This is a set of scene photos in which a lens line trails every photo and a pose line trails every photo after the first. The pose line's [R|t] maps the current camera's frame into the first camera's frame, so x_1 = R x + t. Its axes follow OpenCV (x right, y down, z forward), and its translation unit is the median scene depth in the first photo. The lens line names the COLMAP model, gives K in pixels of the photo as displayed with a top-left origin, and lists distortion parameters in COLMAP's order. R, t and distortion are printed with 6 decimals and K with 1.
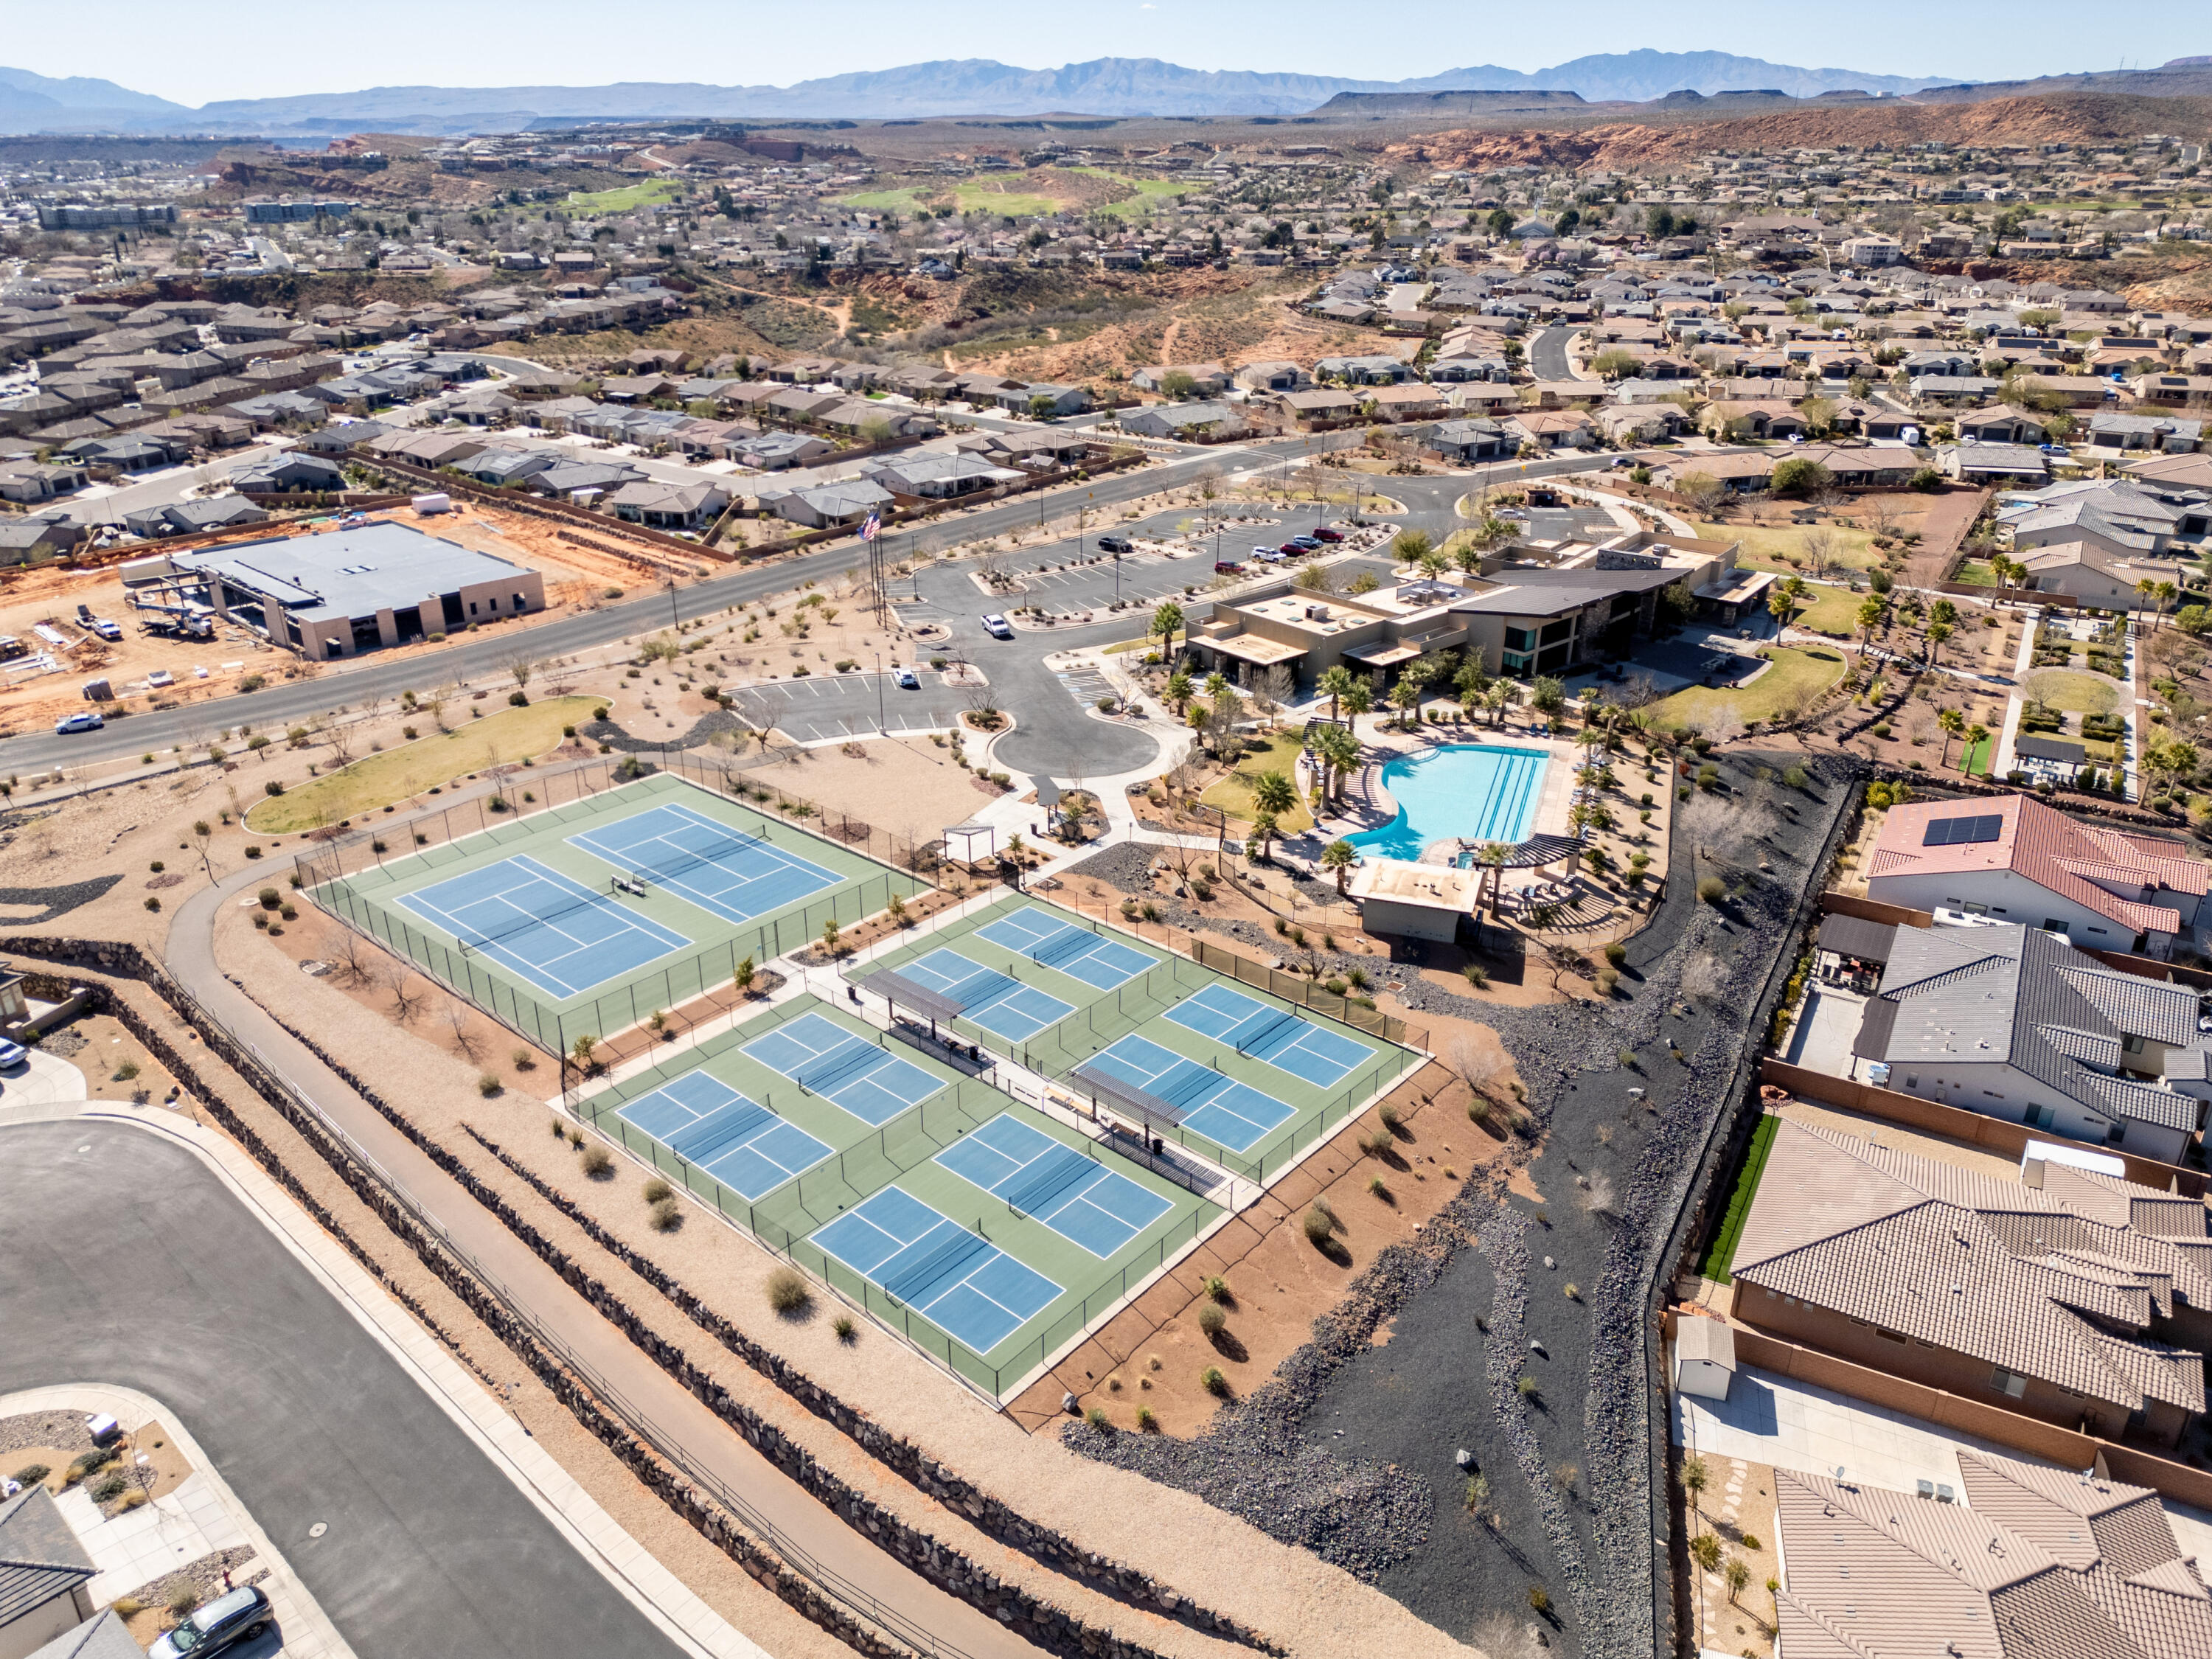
lens RADIAL K [[1532.5, 0, 1102.7], [0, 1532.5, 820.4], [0, 0, 1]] dist [0.085406, -0.078403]
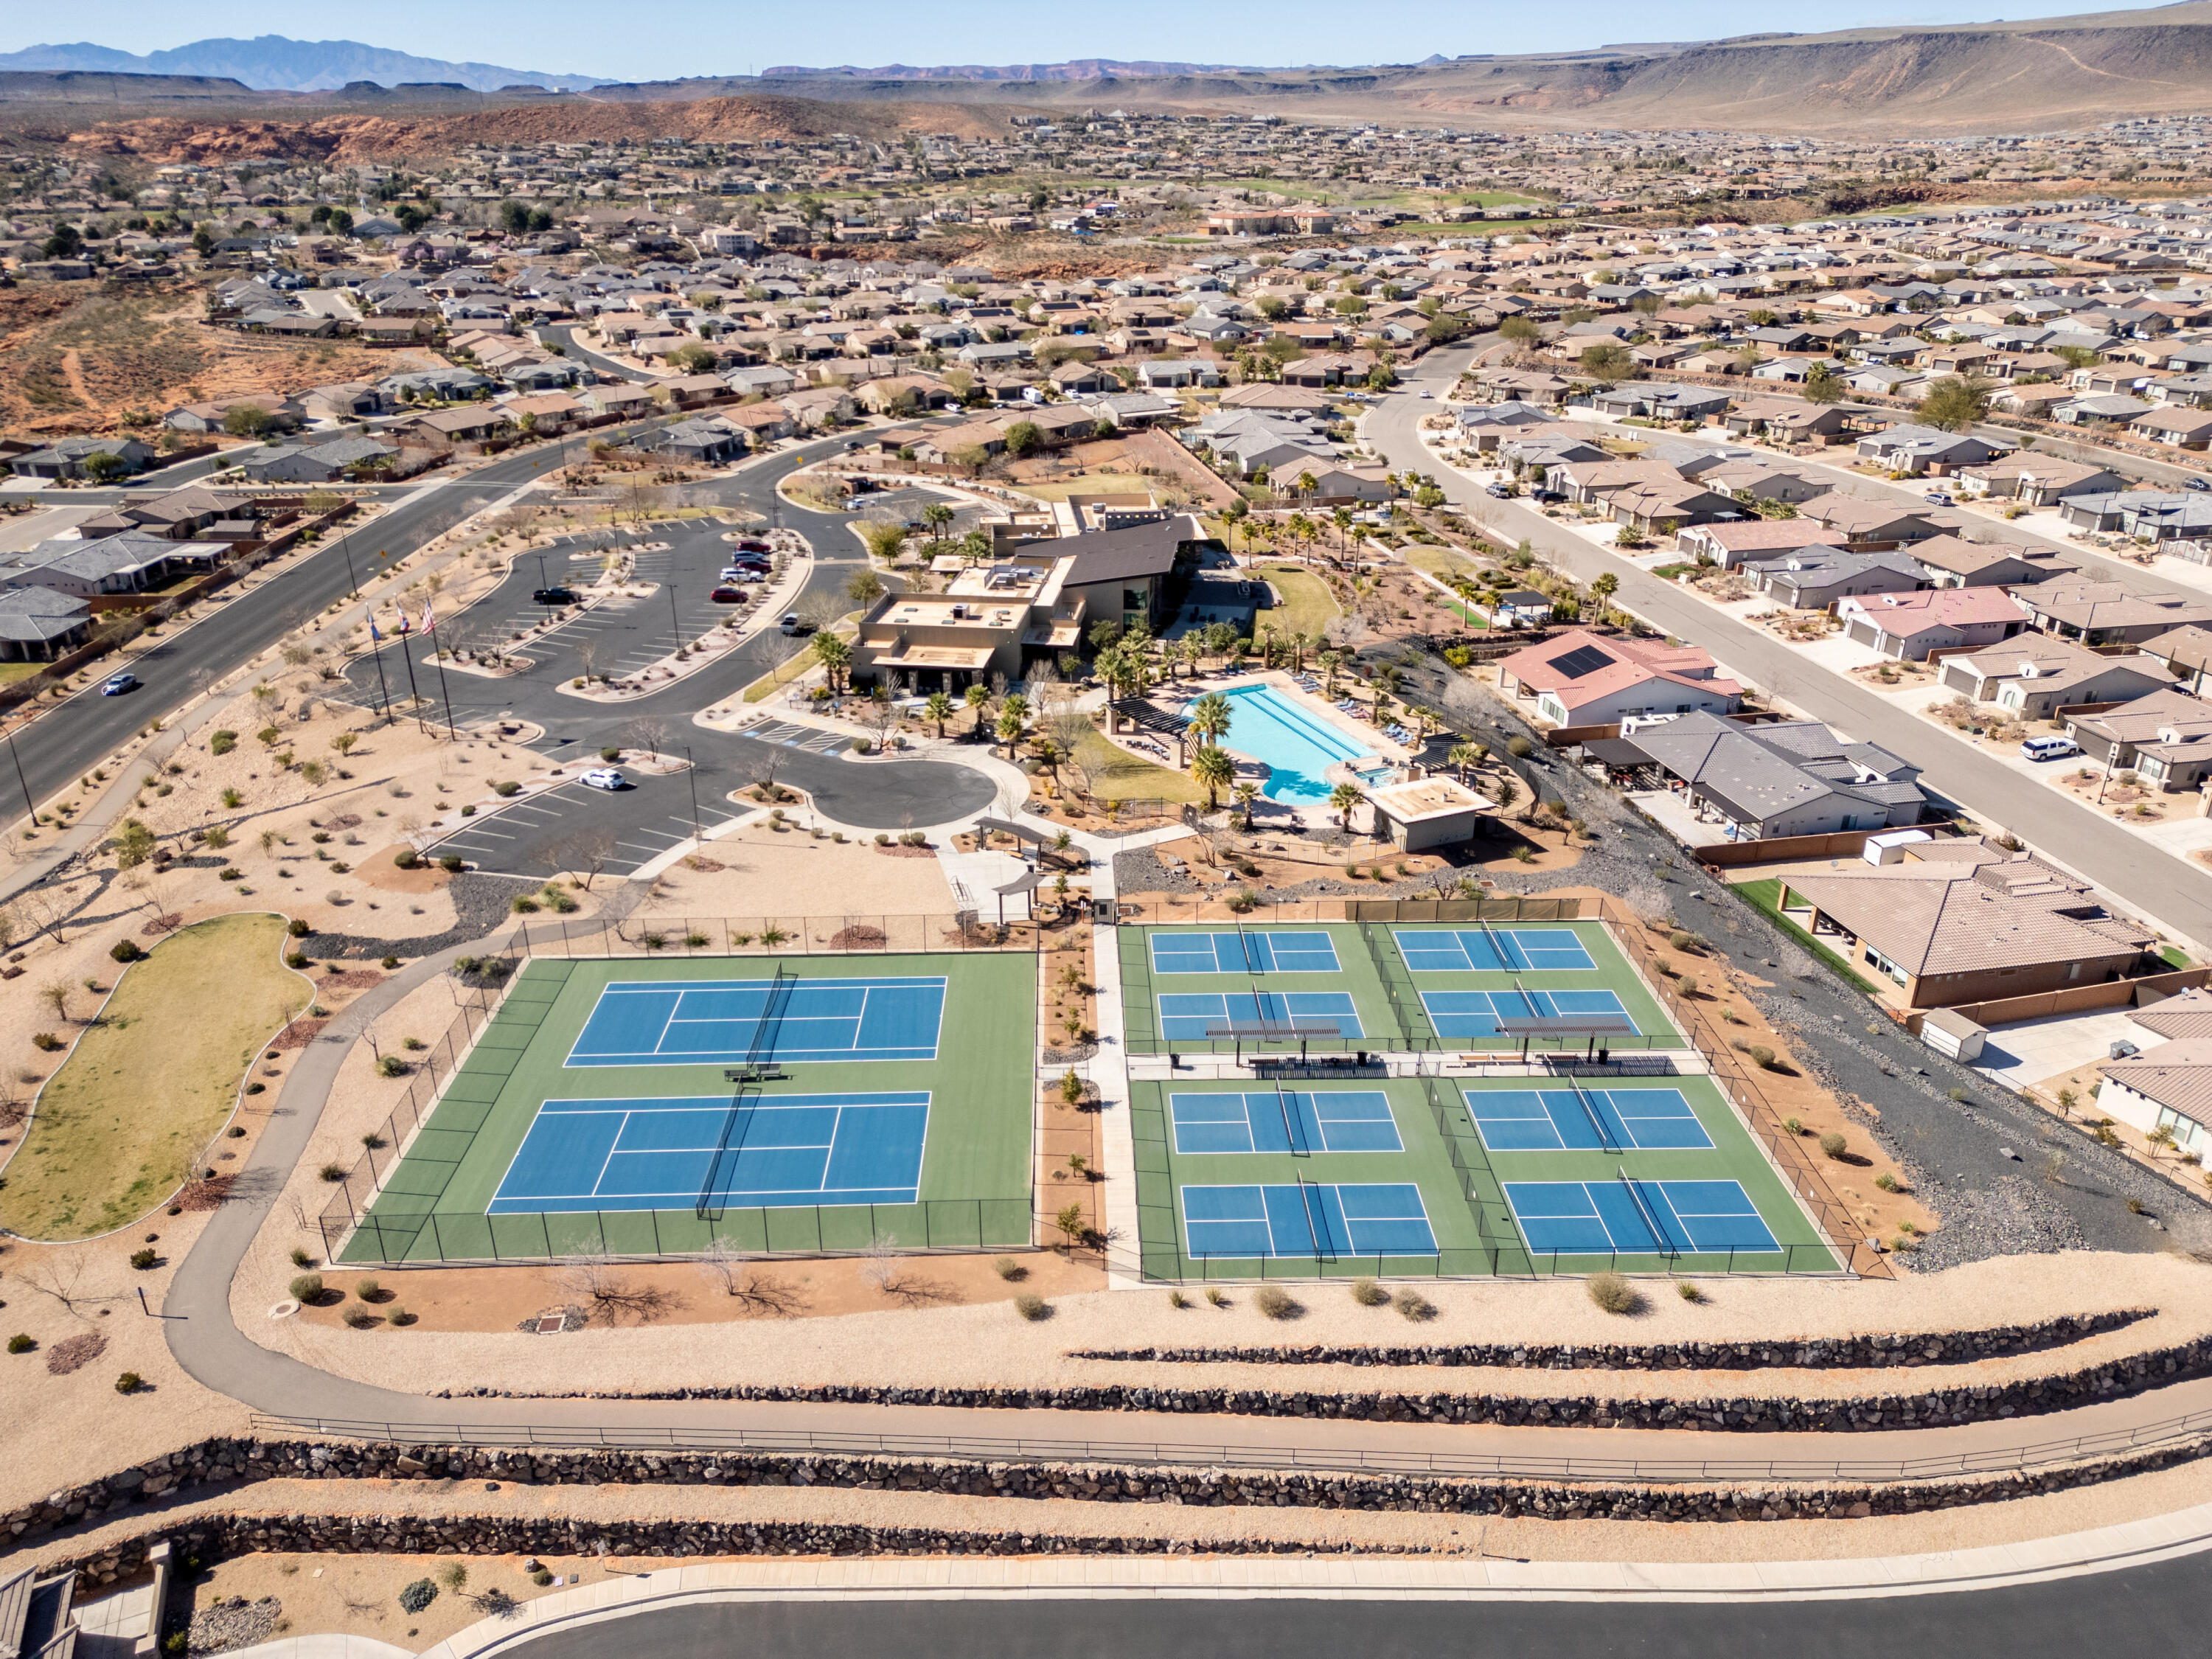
lens RADIAL K [[1548.9, 0, 1089.3], [0, 1548.9, 826.5], [0, 0, 1]] dist [0.082051, -0.077034]
pose [[0.737884, -0.276182, 0.615834, -0.466204], [0.274210, 0.956418, 0.100368, -0.082653], [-0.616714, 0.094808, 0.781457, 0.185658]]
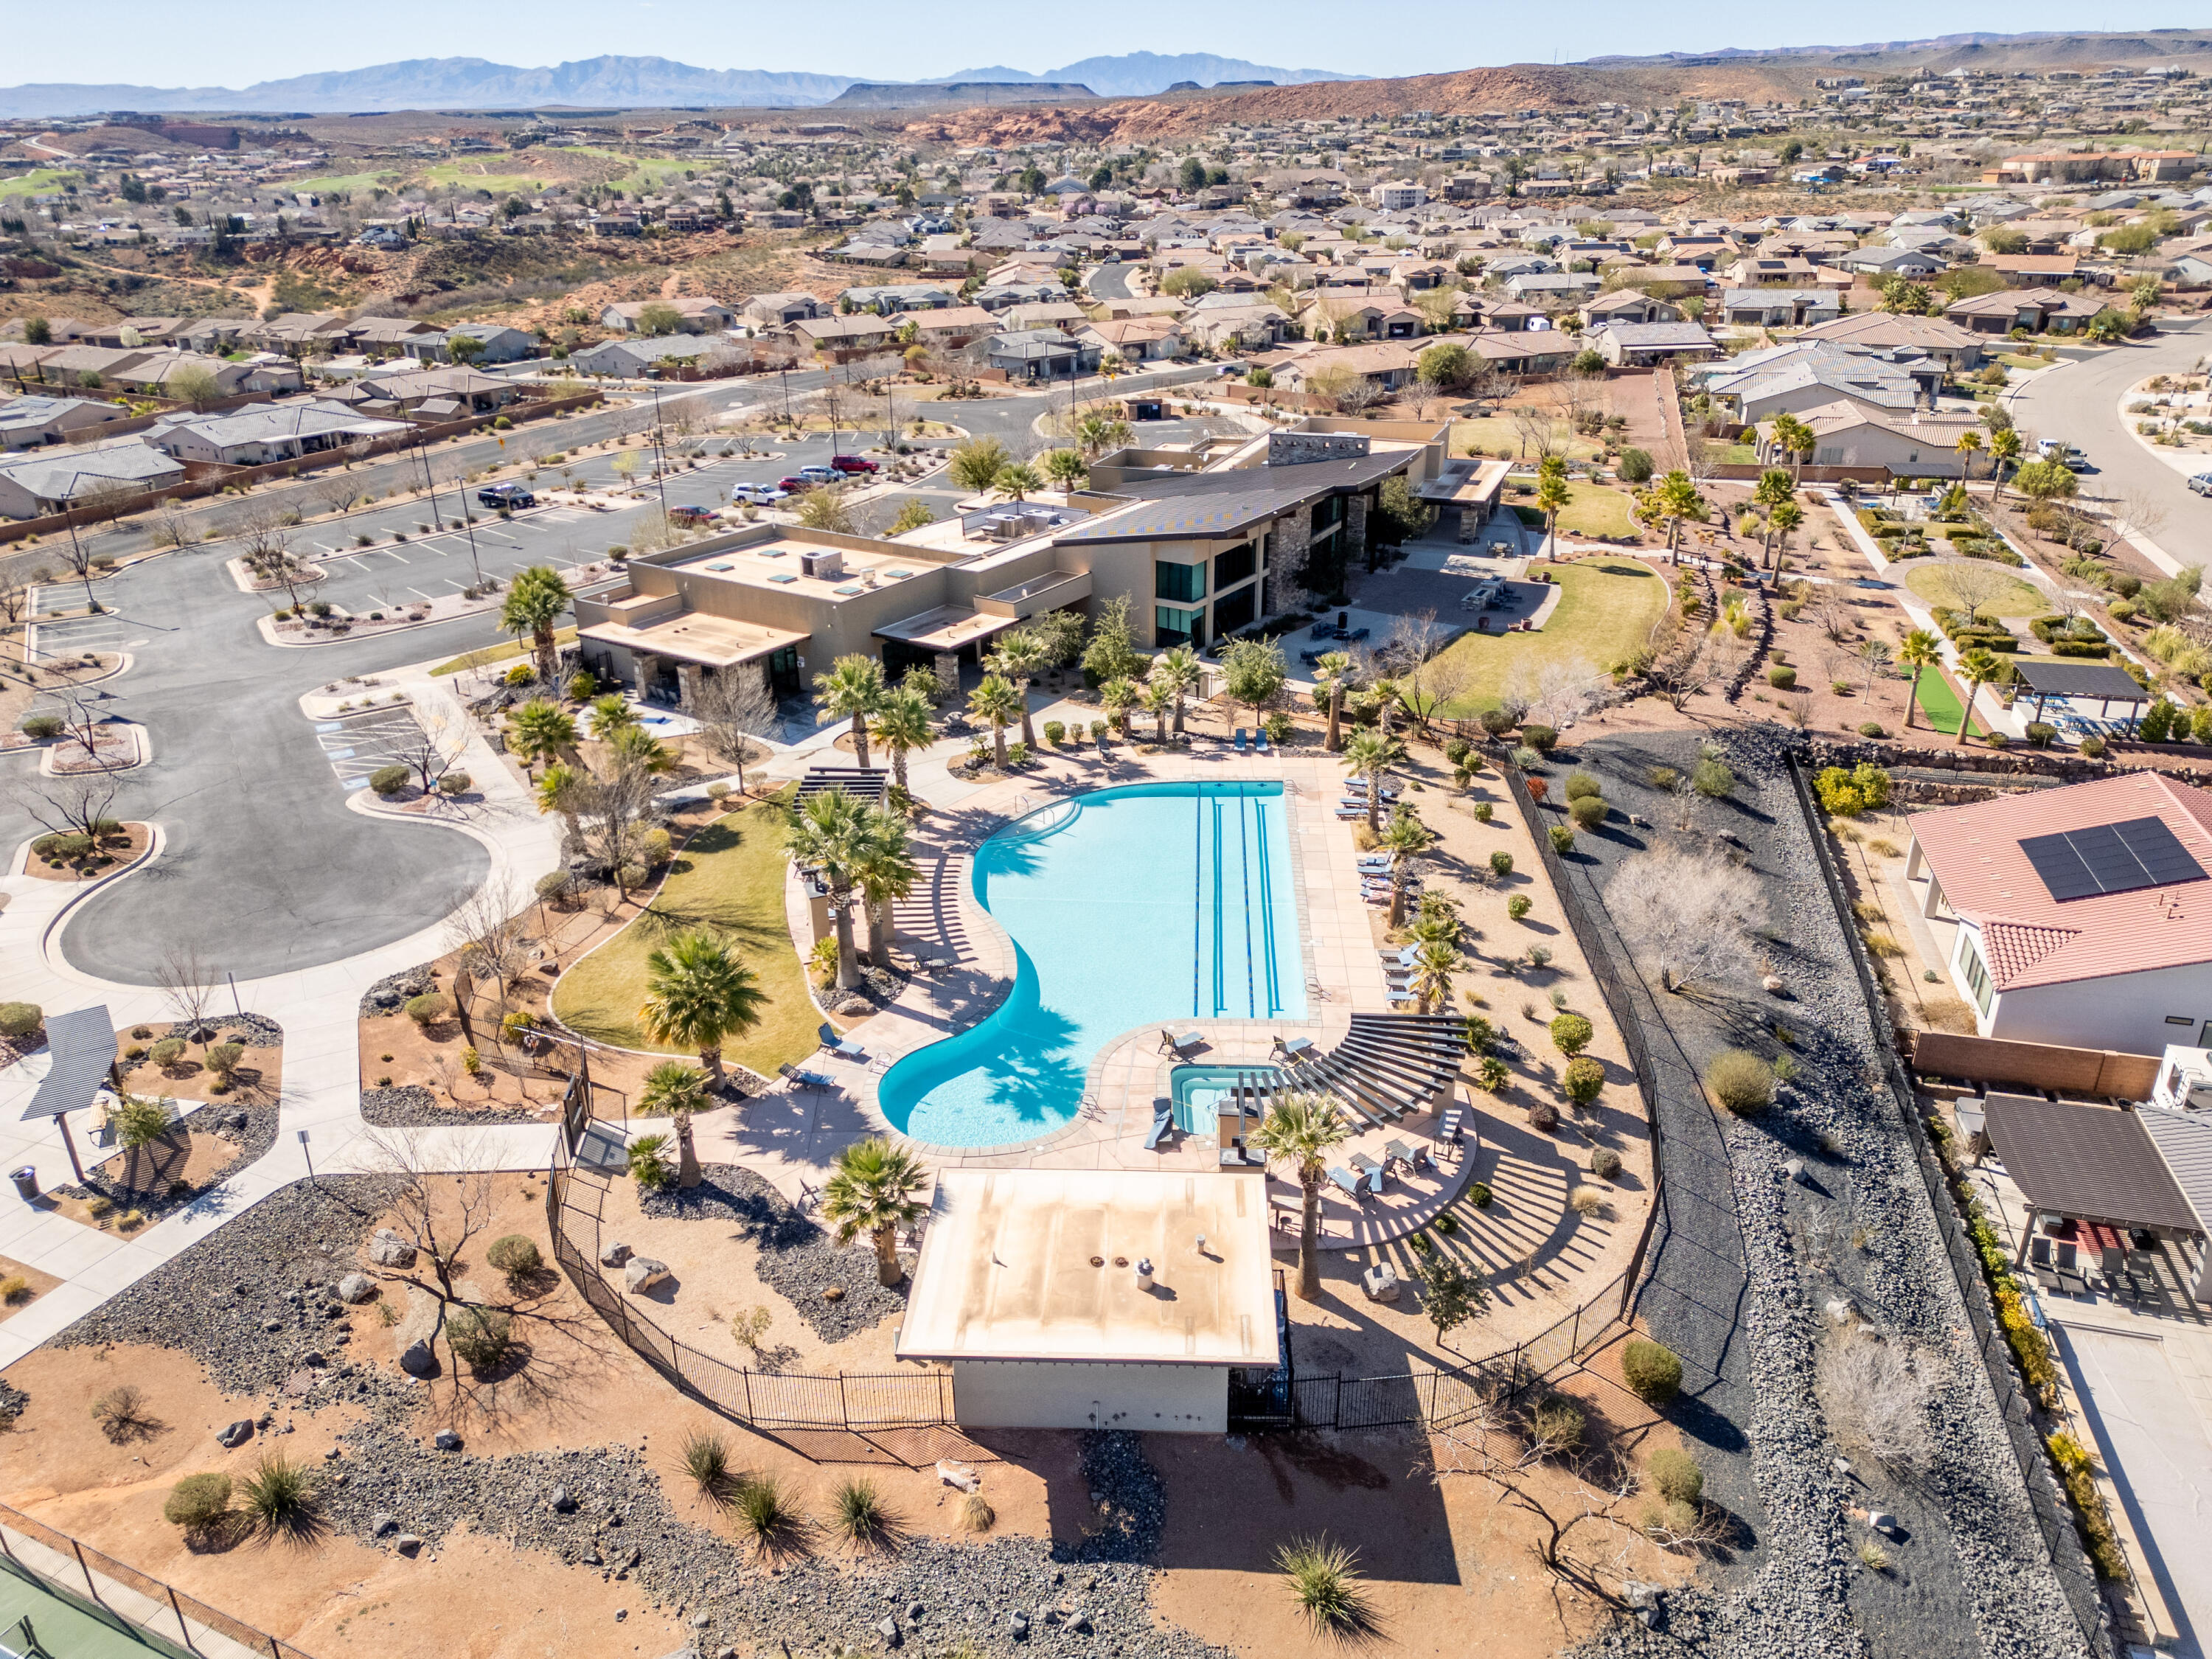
lens RADIAL K [[1532.5, 0, 1102.7], [0, 1532.5, 820.4], [0, 0, 1]] dist [0.085406, -0.078403]
pose [[0.961231, -0.124104, 0.246238, 0.091422], [0.124544, 0.992117, 0.013849, -0.041206], [-0.246016, 0.017356, 0.969110, 0.458339]]
